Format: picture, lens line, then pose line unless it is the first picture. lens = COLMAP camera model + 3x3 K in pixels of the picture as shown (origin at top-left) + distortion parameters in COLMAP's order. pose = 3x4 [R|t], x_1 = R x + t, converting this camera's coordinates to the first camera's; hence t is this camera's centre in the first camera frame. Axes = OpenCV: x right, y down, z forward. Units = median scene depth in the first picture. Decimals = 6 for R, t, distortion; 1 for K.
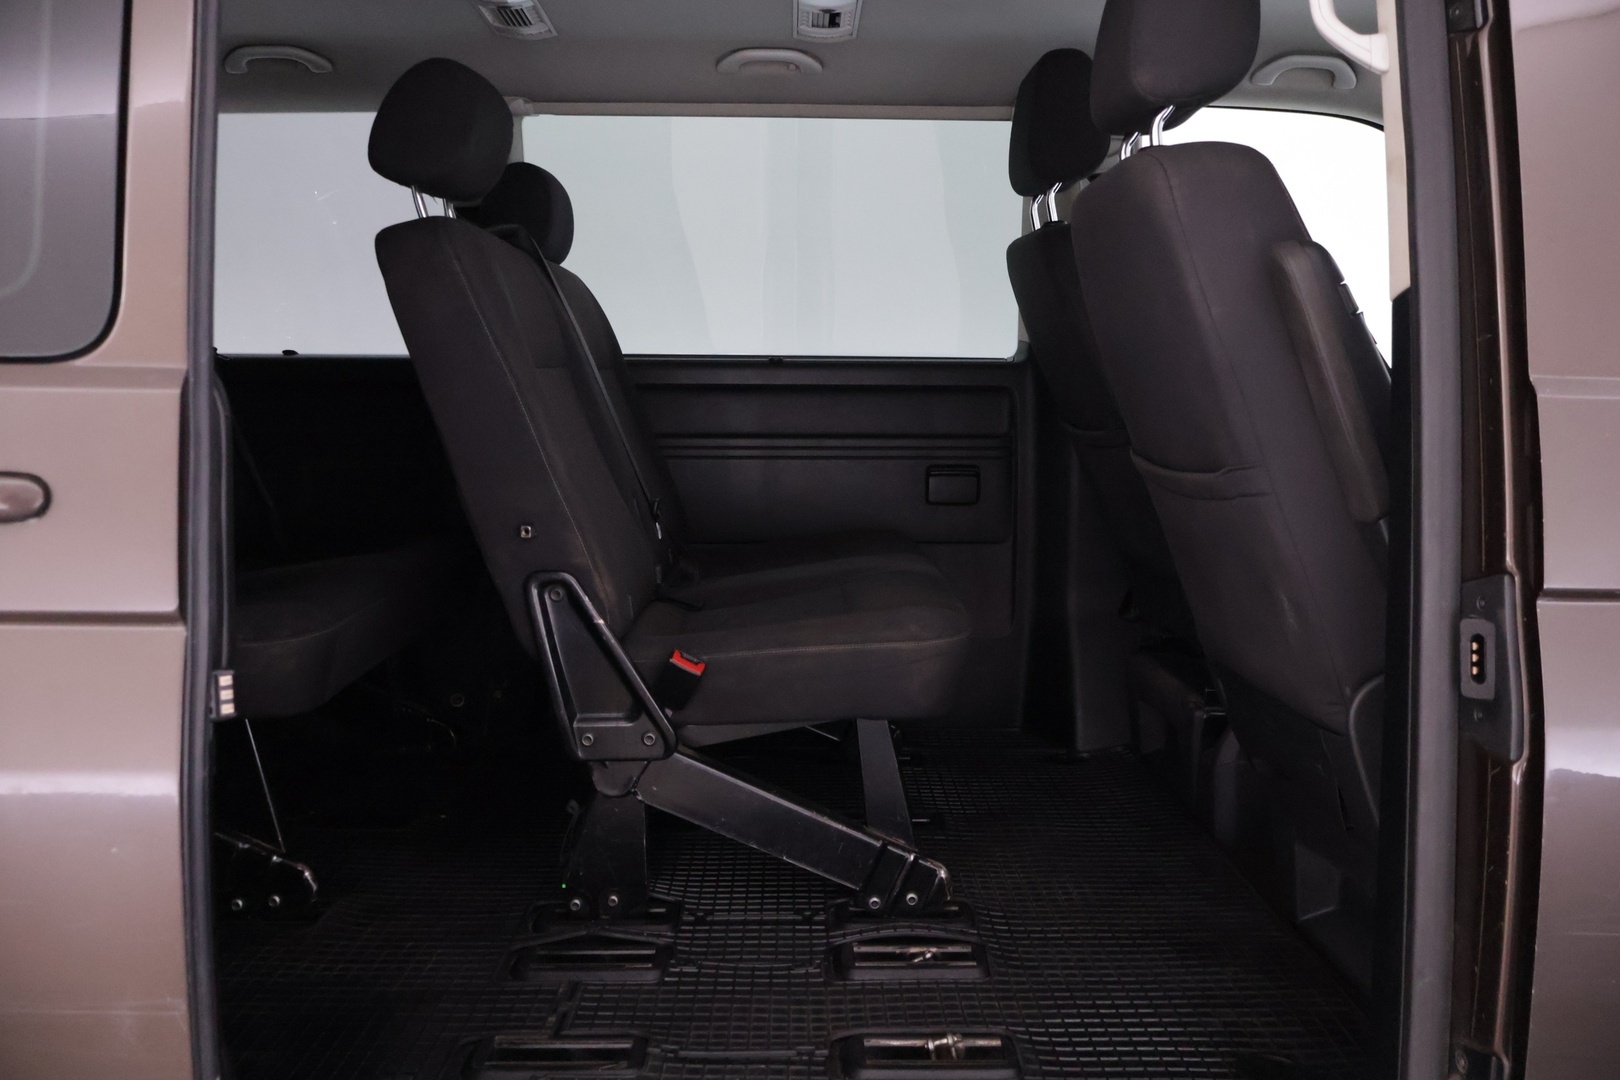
lens RADIAL K [[1376.9, 0, 810.0], [0, 1376.9, 540.0], [0, 0, 1]] dist [-0.009572, 0.004566]
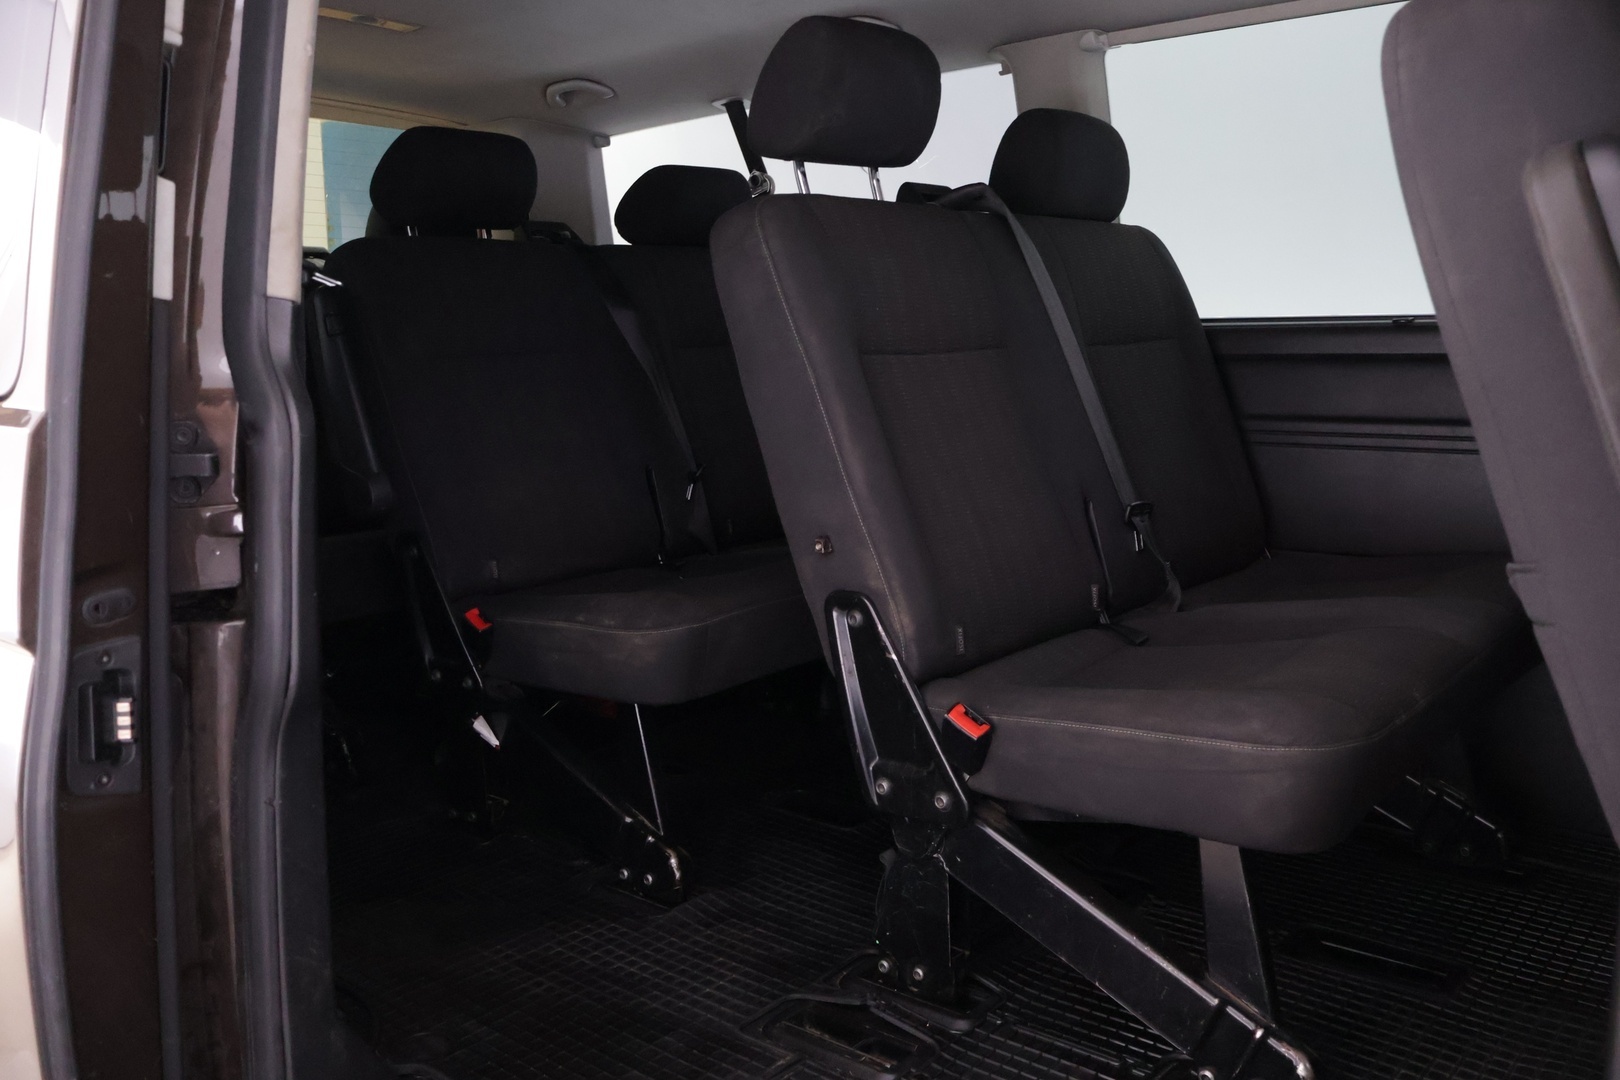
lens RADIAL K [[1376.9, 0, 810.0], [0, 1376.9, 540.0], [0, 0, 1]] dist [-0.009572, 0.004566]
pose [[0.760713, 0.084977, -0.643502, 0.352719], [-0.053473, 0.996228, 0.068343, -0.068830], [0.646882, -0.017579, 0.762388, 0.307216]]
